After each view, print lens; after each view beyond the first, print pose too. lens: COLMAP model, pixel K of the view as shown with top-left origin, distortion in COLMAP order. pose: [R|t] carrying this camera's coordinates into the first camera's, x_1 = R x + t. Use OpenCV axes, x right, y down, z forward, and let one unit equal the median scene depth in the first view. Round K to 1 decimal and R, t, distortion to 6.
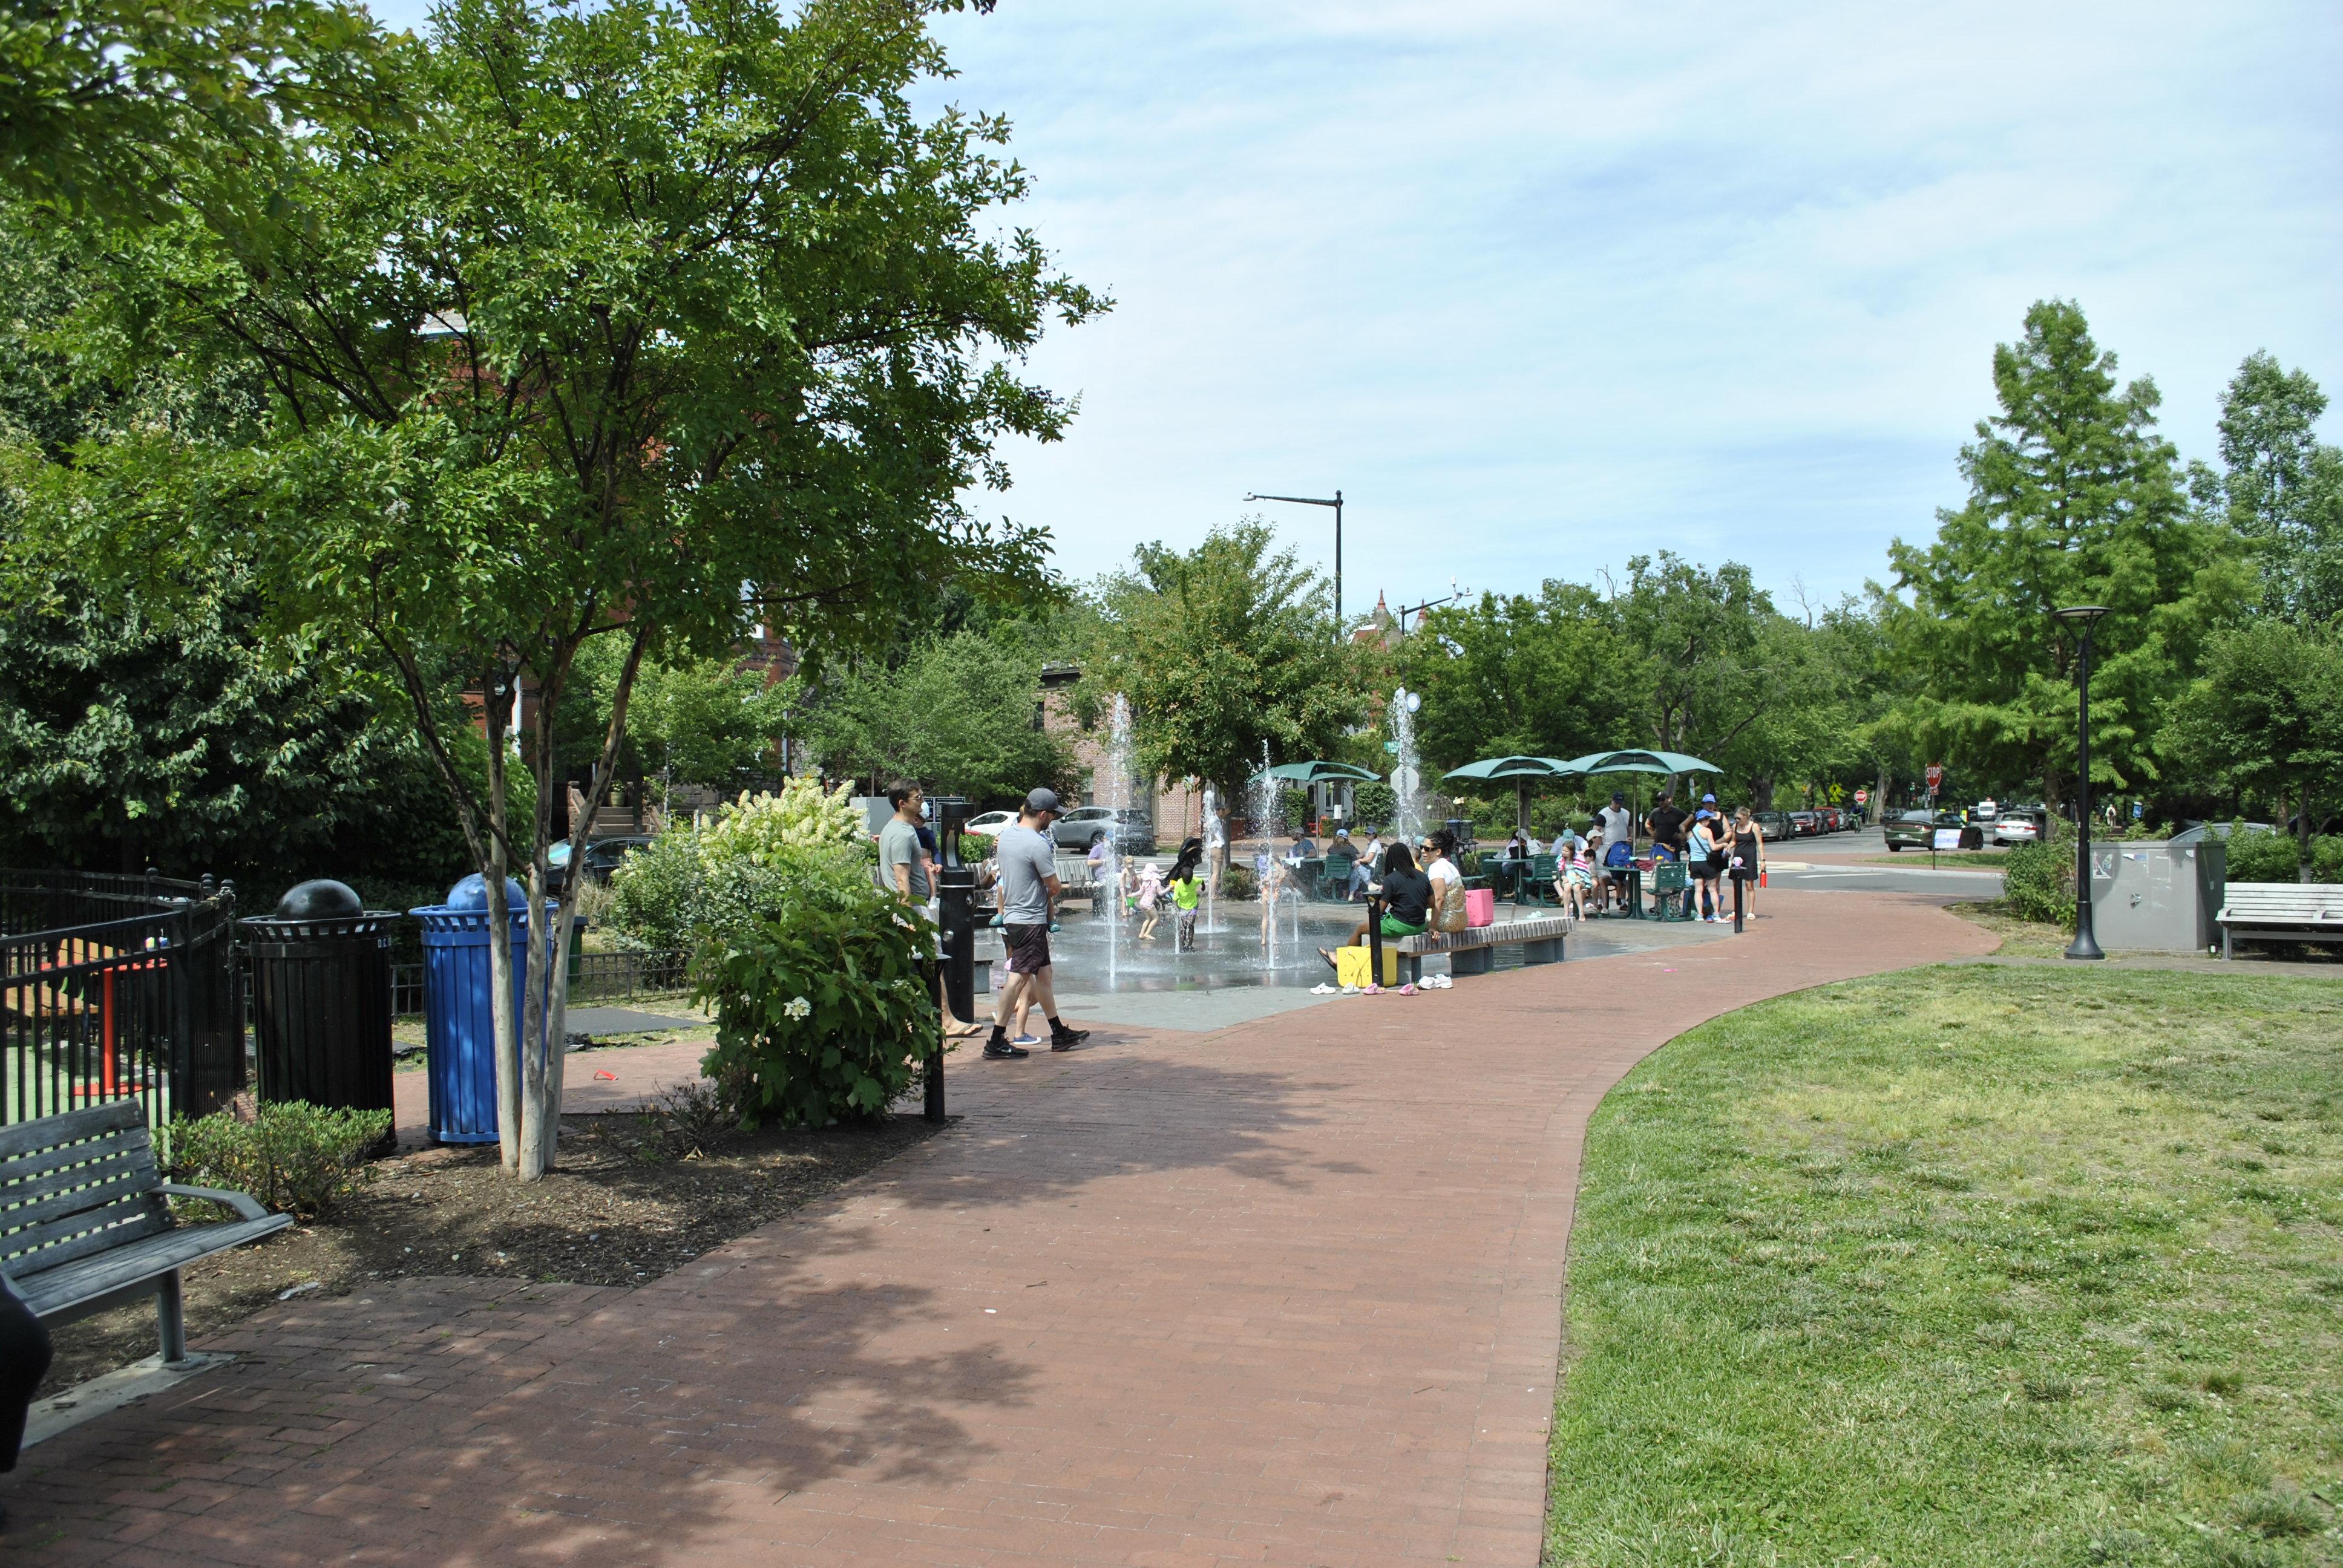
lens RADIAL K [[1871.1, 0, 1179.1], [0, 1871.1, 782.1], [0, 0, 1]] dist [-0.077585, 0.013504]
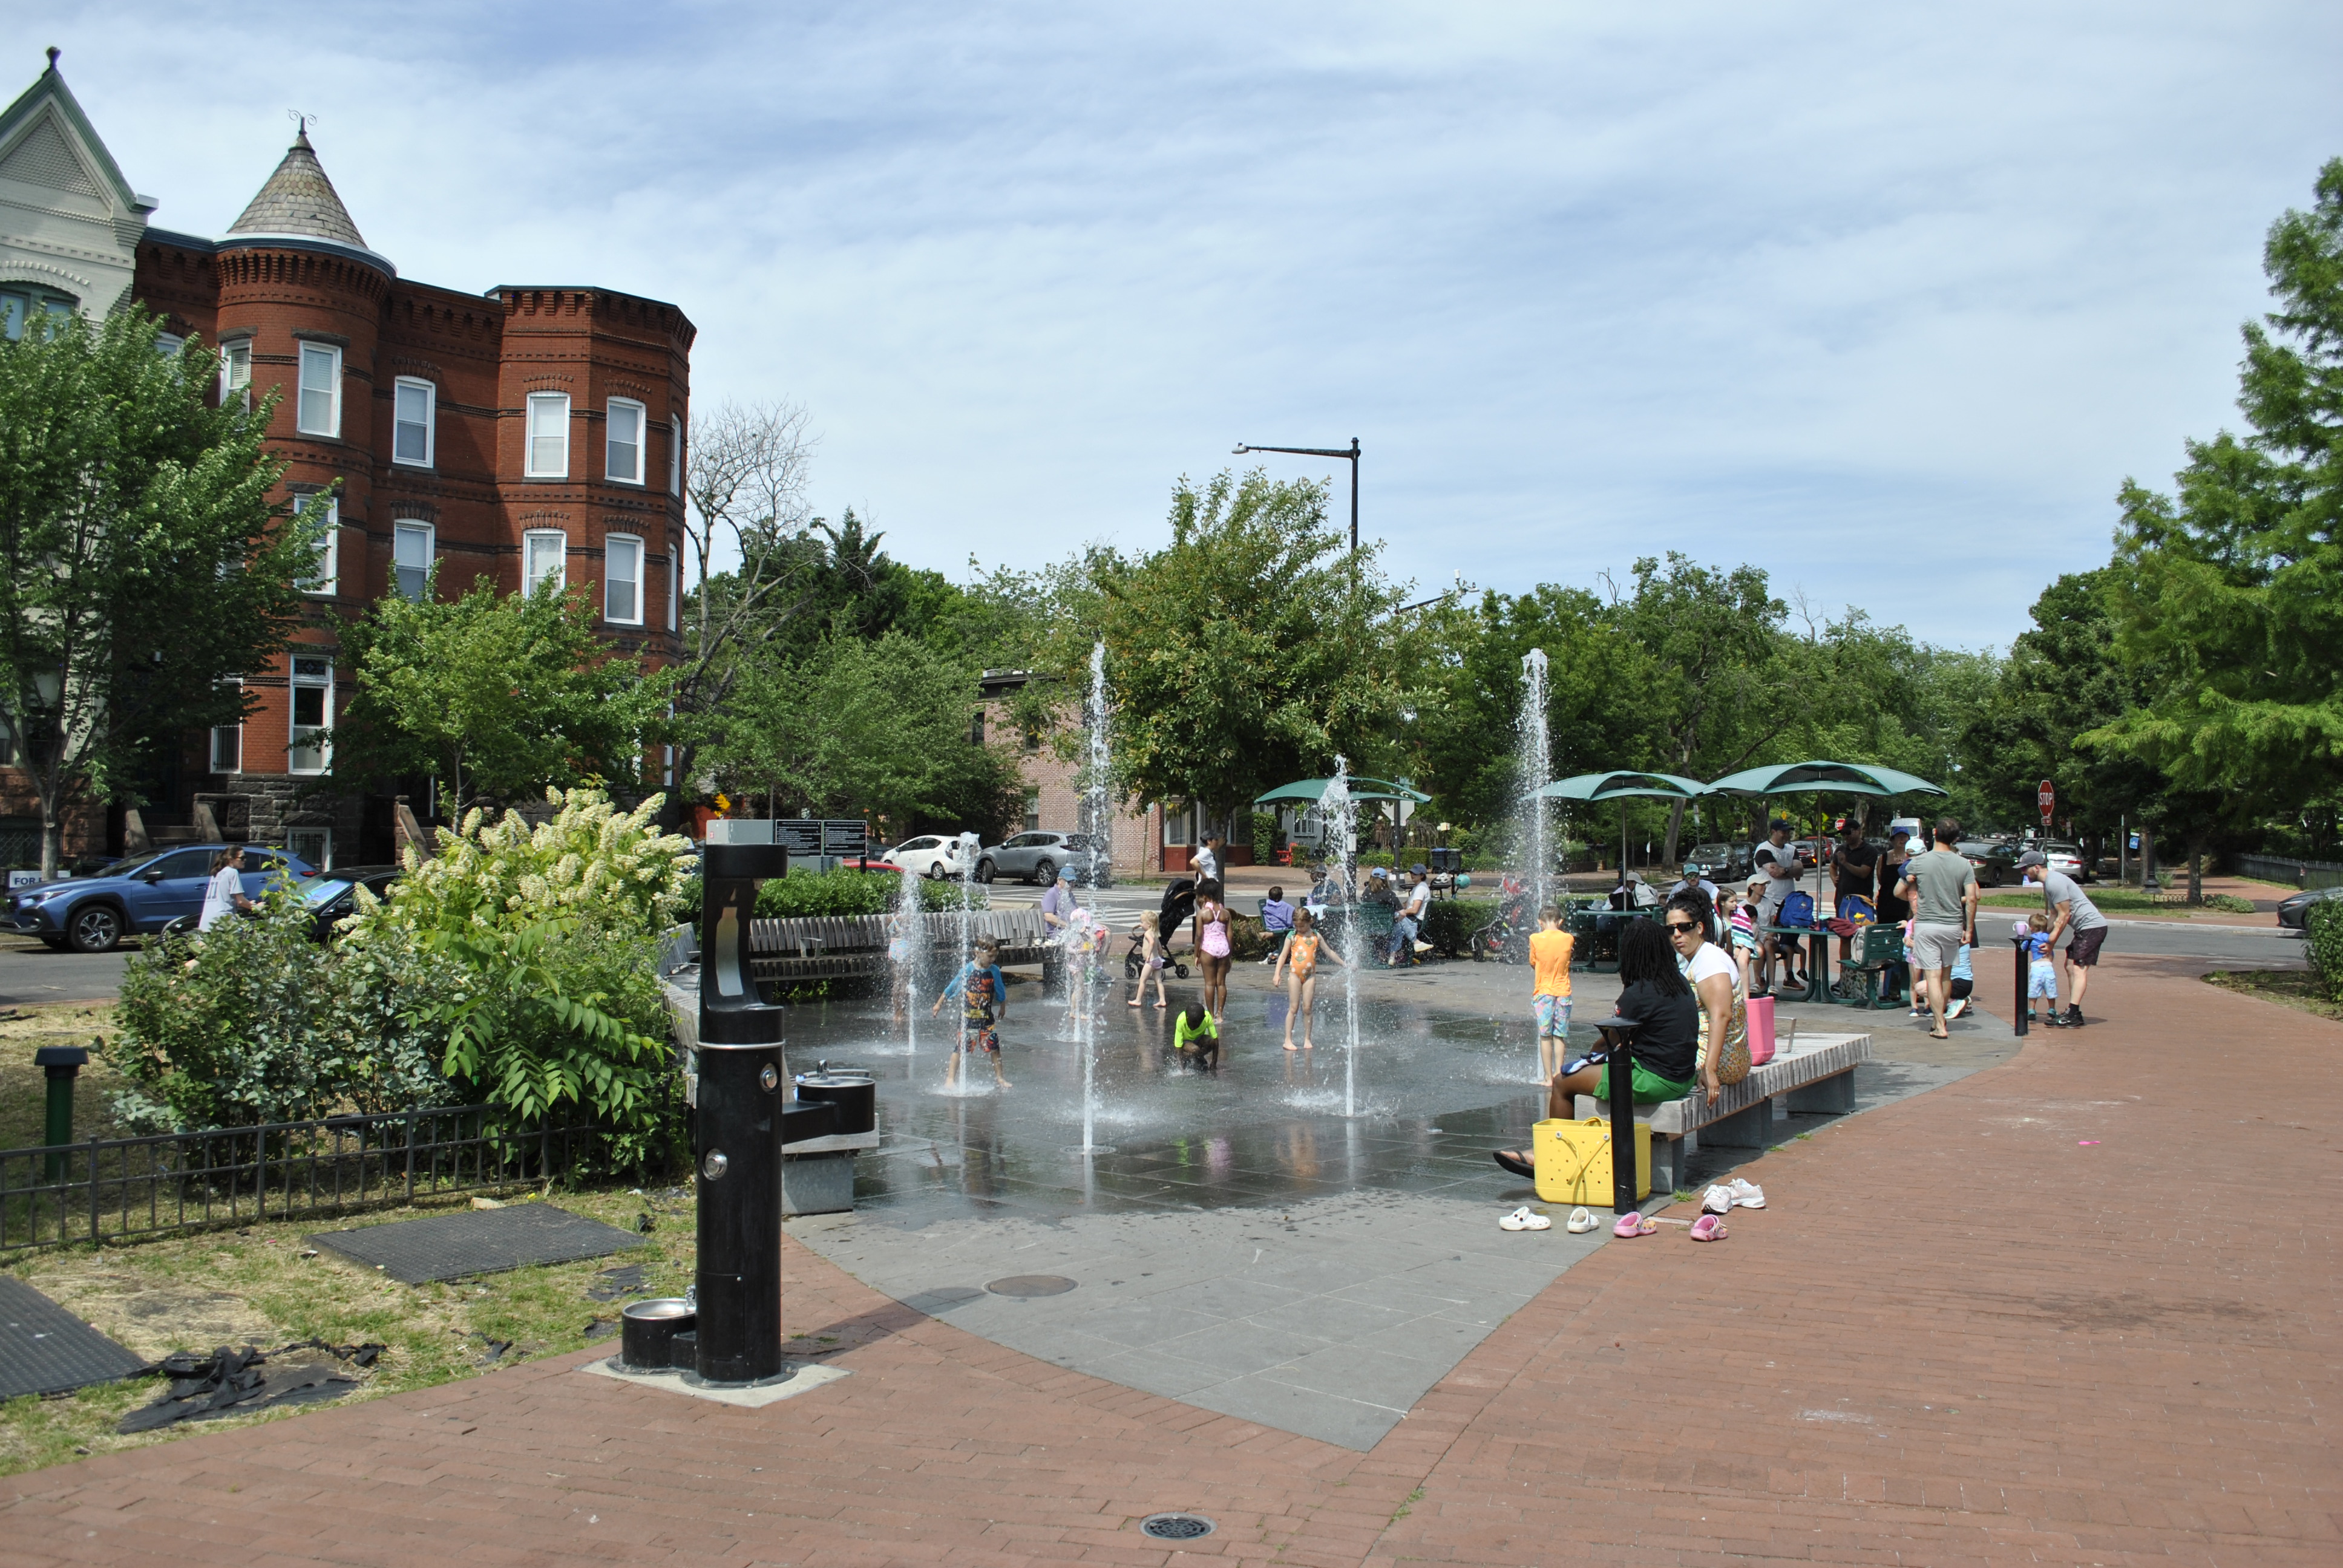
lens RADIAL K [[1871.1, 0, 1179.1], [0, 1871.1, 782.1], [0, 0, 1]] dist [-0.077585, 0.013504]
pose [[0.999487, 0.008572, 0.030850, -0.010993], [-0.008193, 0.999890, -0.012399, 0.000765], [-0.030953, 0.012140, 0.999447, 0.181204]]
